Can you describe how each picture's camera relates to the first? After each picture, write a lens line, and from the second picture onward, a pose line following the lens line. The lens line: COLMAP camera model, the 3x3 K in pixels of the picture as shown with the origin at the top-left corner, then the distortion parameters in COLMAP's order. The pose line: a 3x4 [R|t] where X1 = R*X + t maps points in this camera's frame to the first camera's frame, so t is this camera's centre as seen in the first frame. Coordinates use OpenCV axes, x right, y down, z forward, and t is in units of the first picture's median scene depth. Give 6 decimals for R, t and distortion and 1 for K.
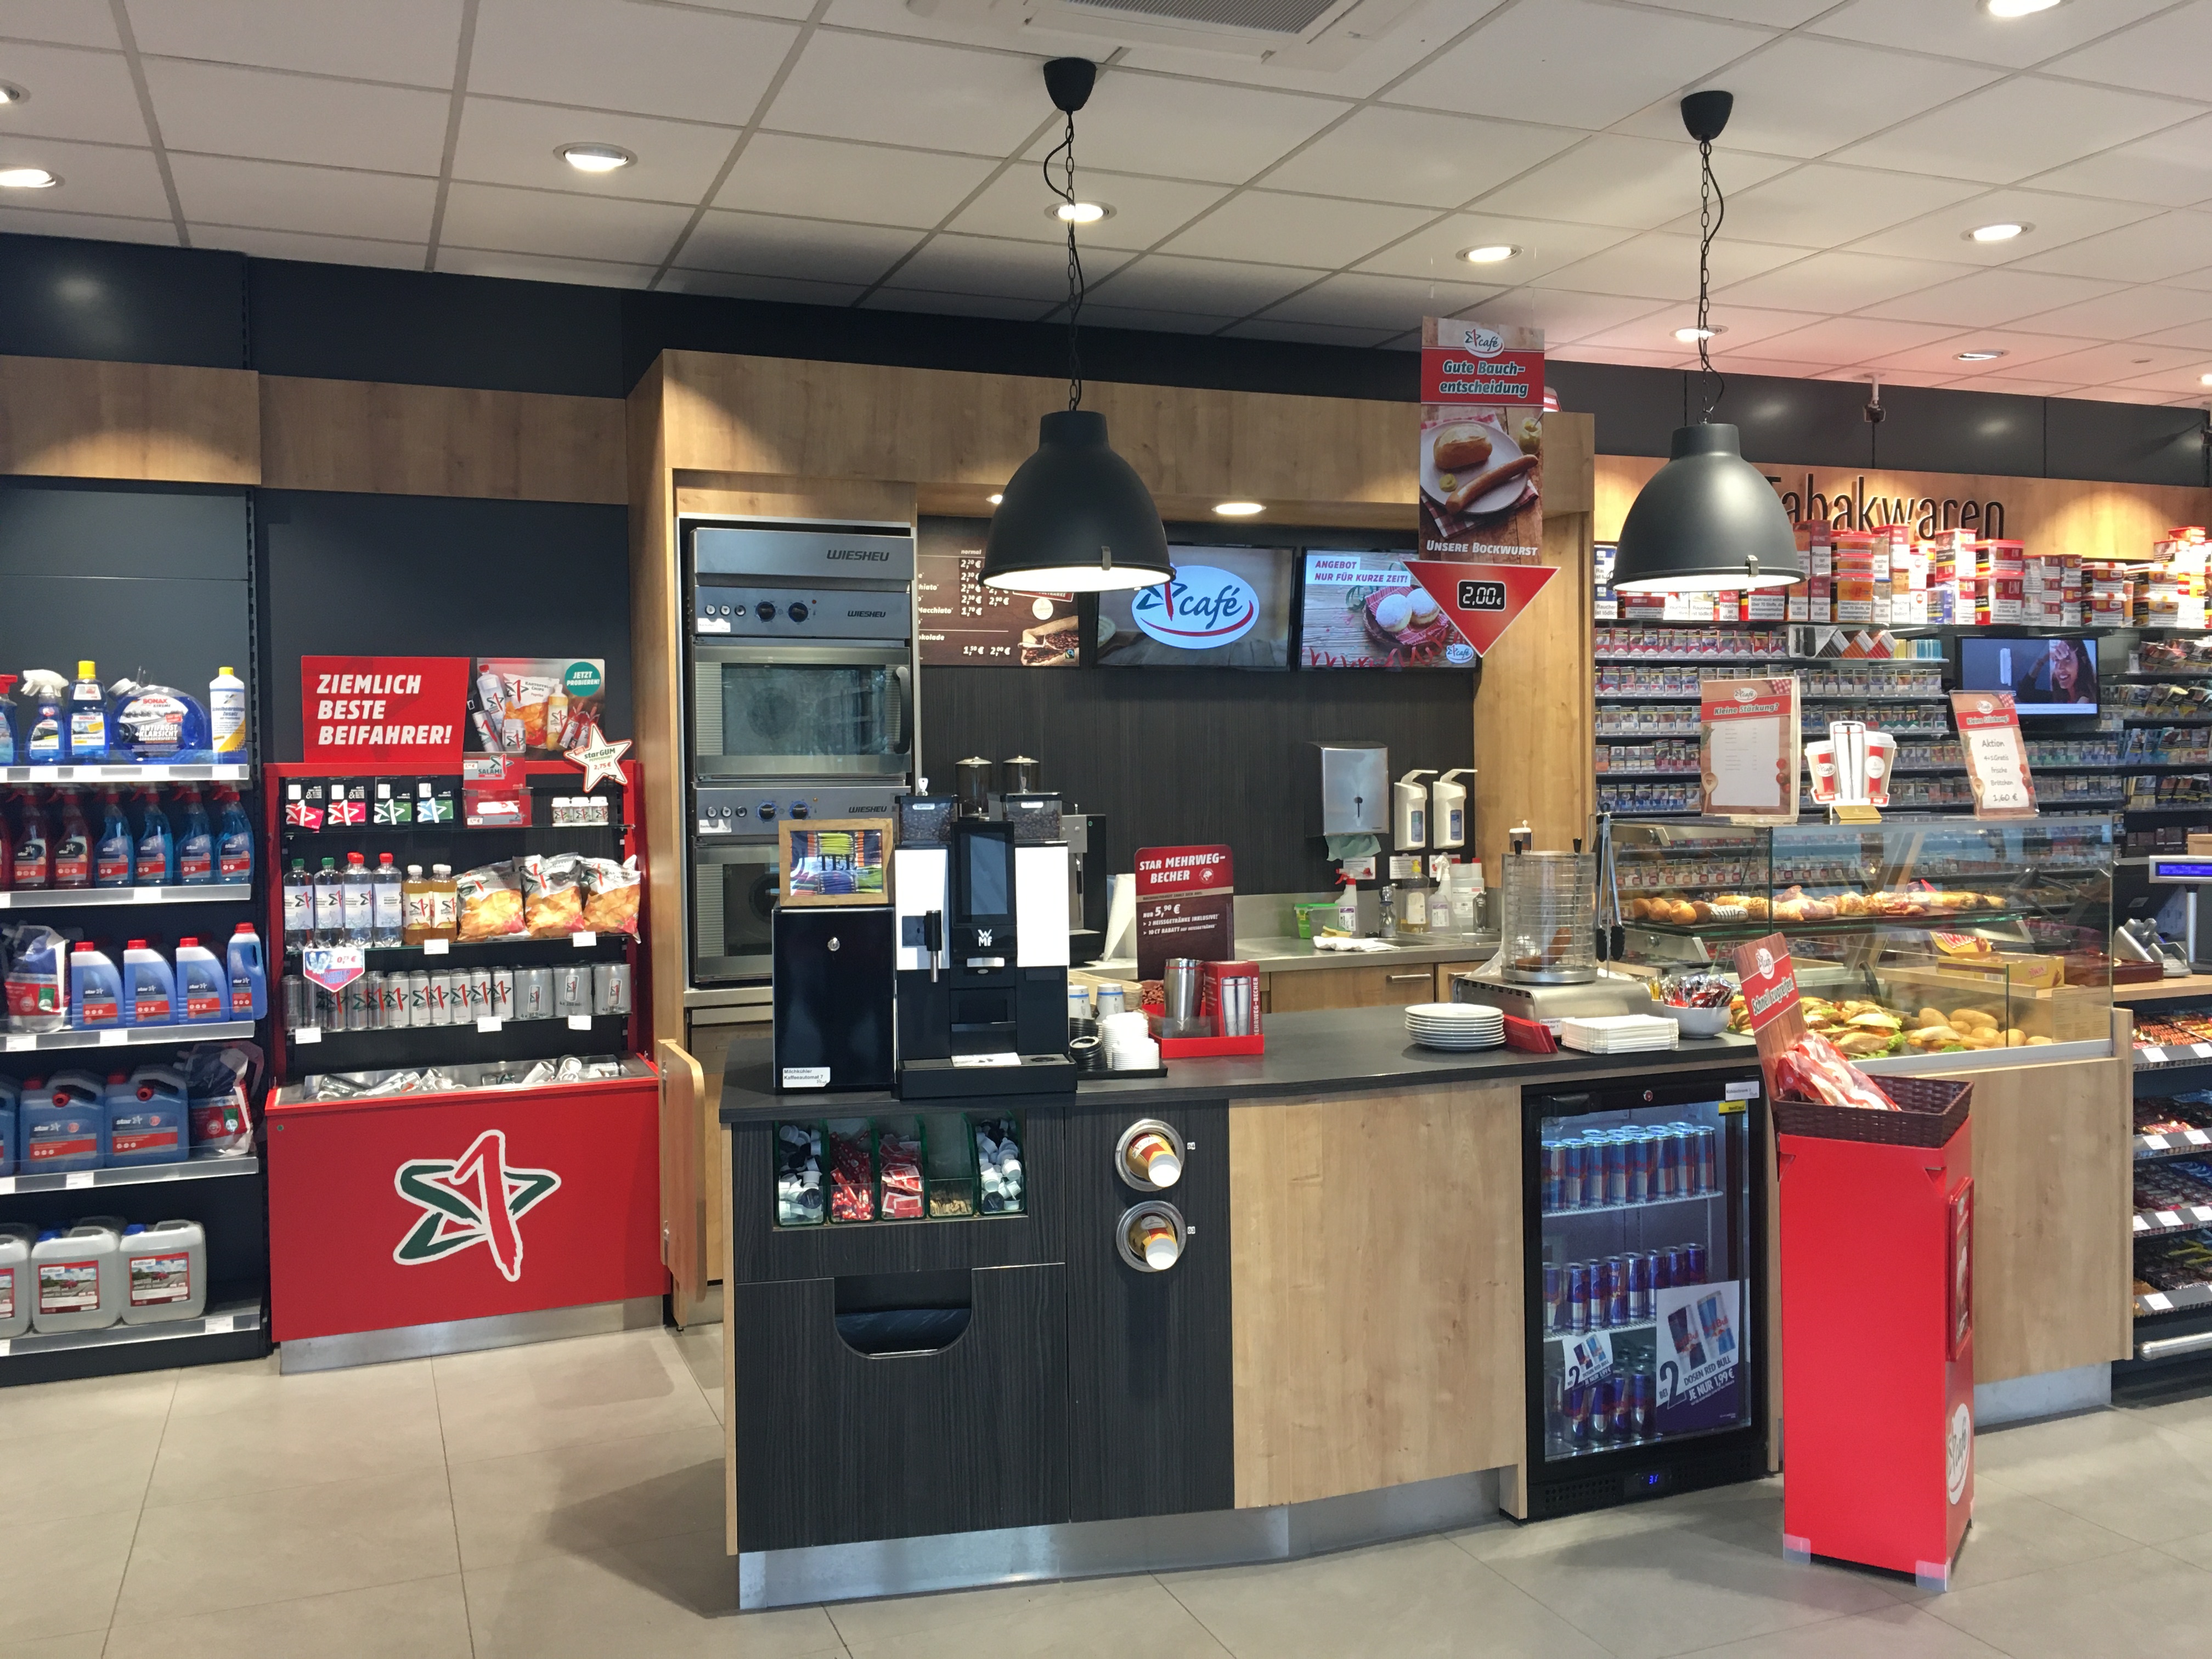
lens RADIAL K [[1889.7, 0, 1097.0], [0, 1889.7, 817.7], [0, 0, 1]] dist [0.051165, -0.059989]
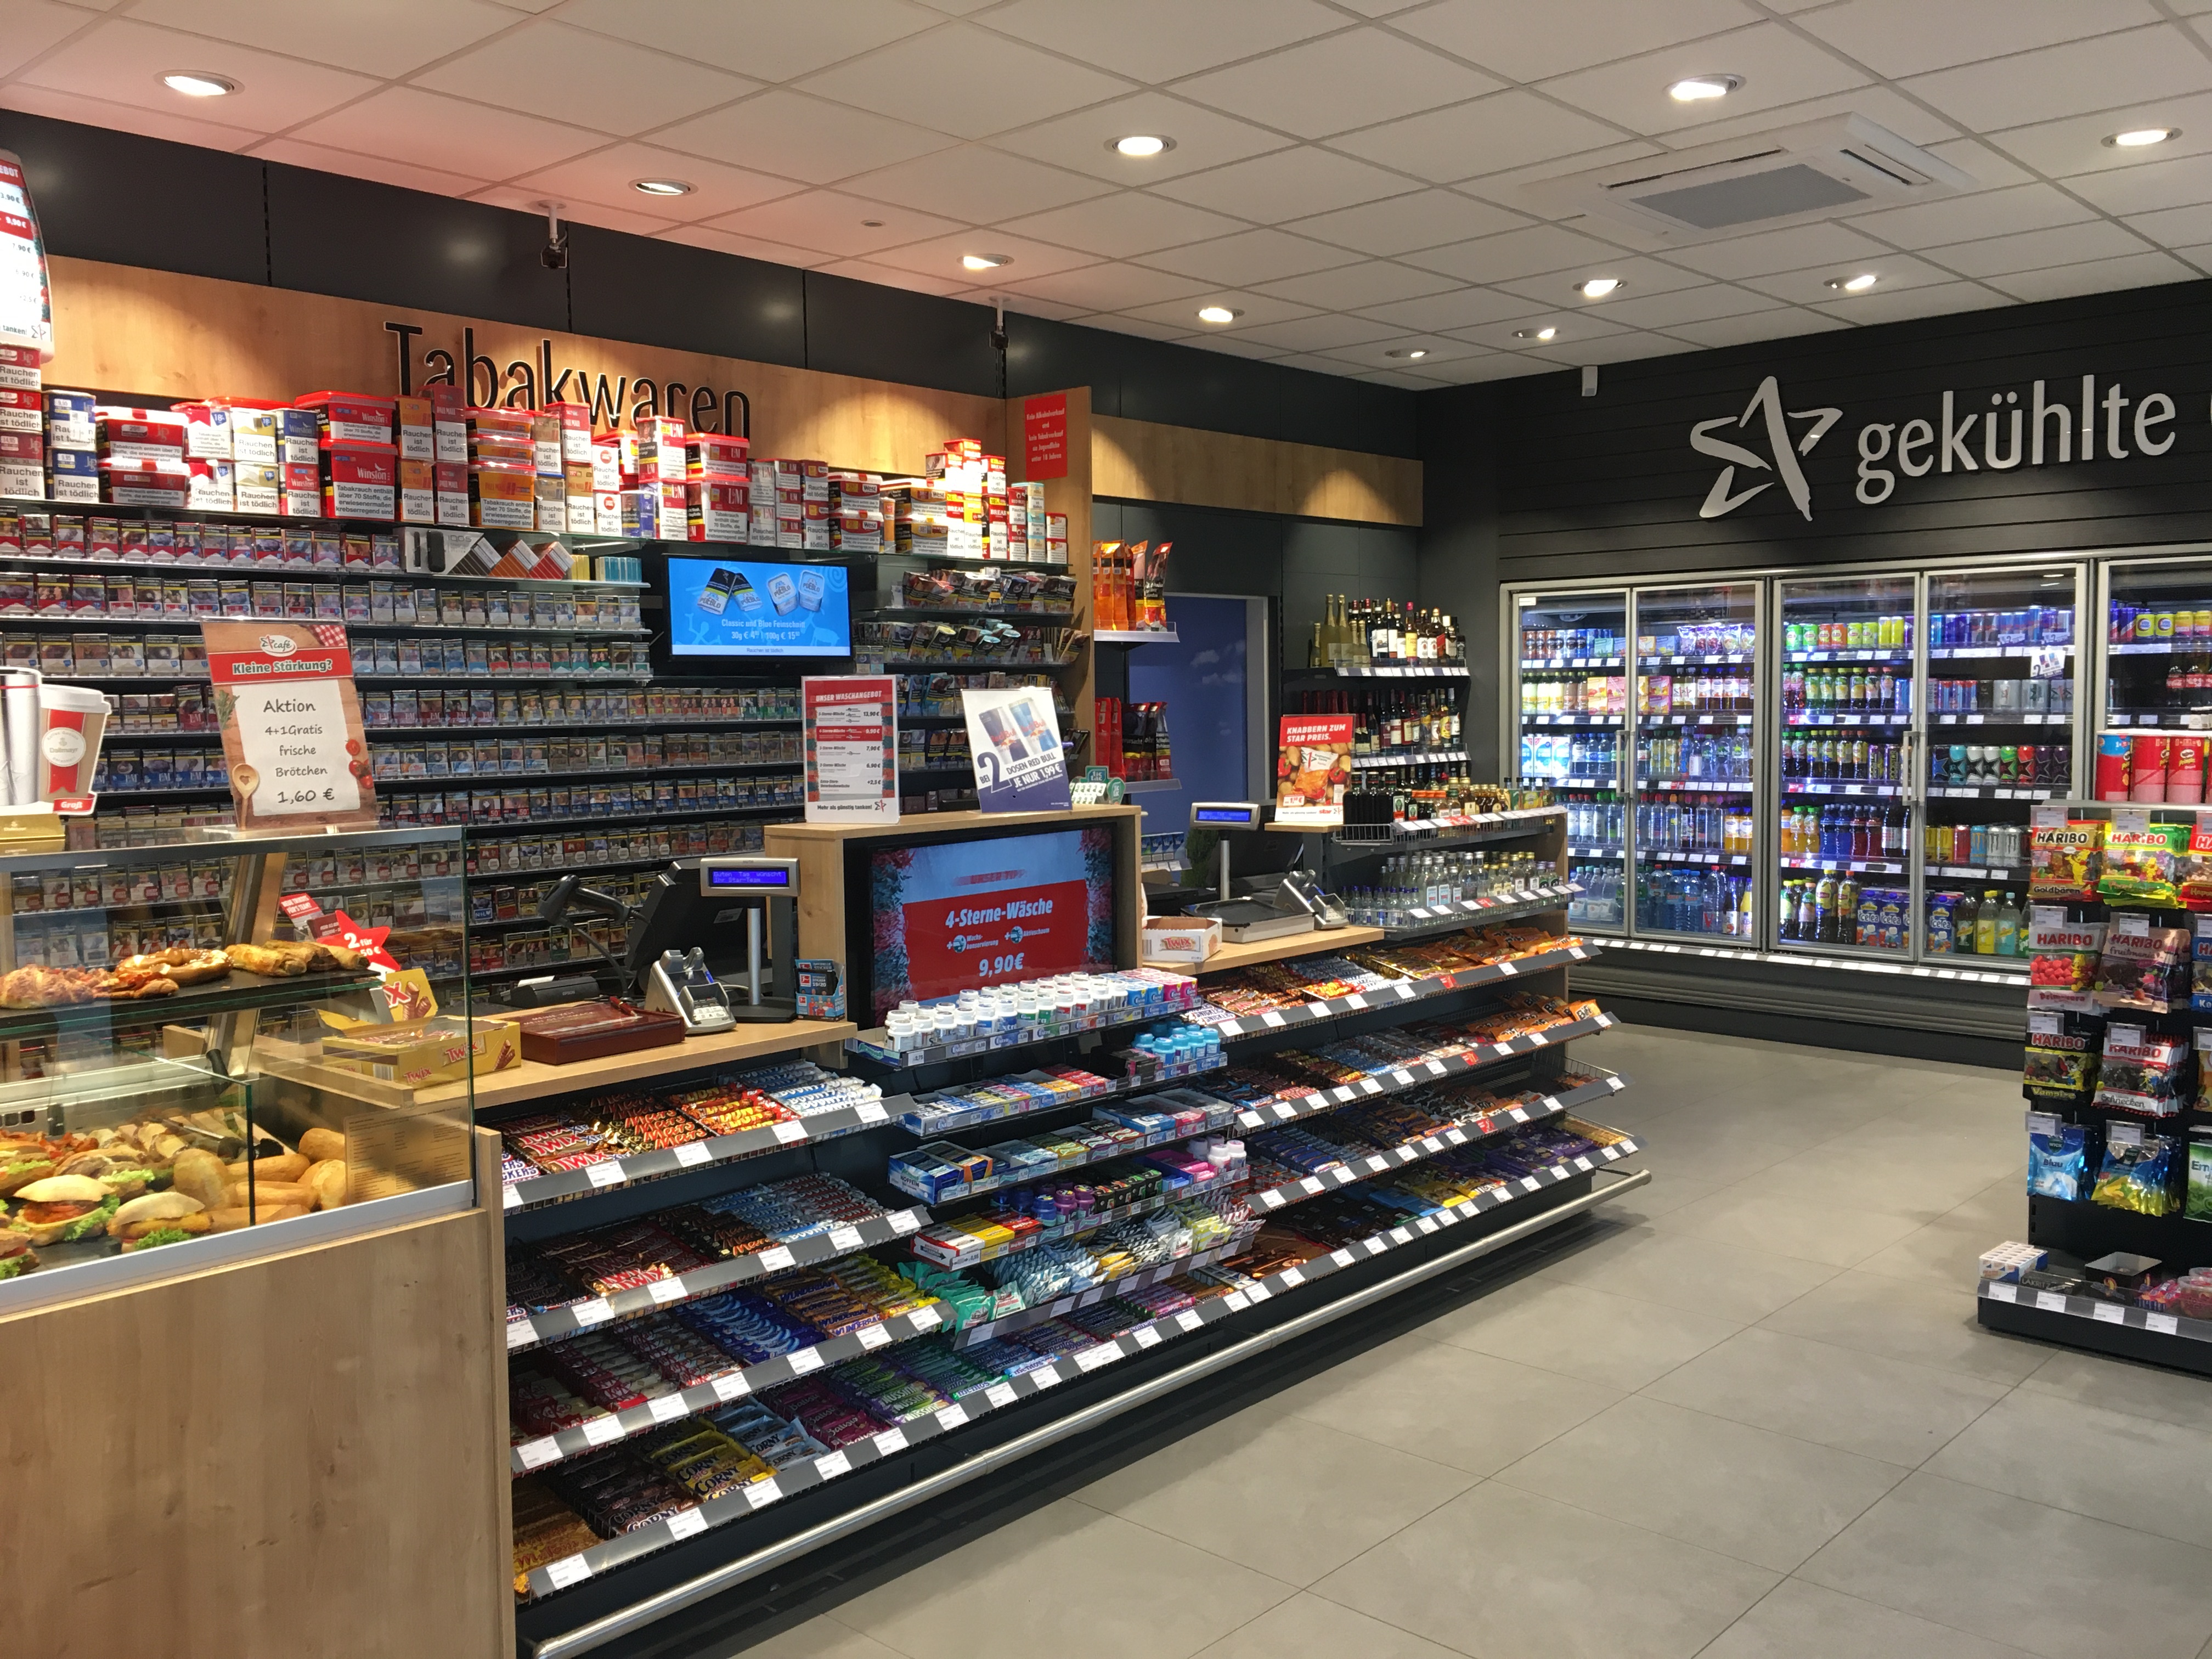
lens RADIAL K [[1889.7, 0, 1107.3], [0, 1889.7, 821.7], [0, 0, 1]] dist [0.051165, -0.059989]
pose [[0.900548, -0.025609, 0.434002, 0.276530], [0.008841, 0.999136, 0.040610, -0.015431], [-0.434667, -0.032734, 0.899996, 0.214992]]
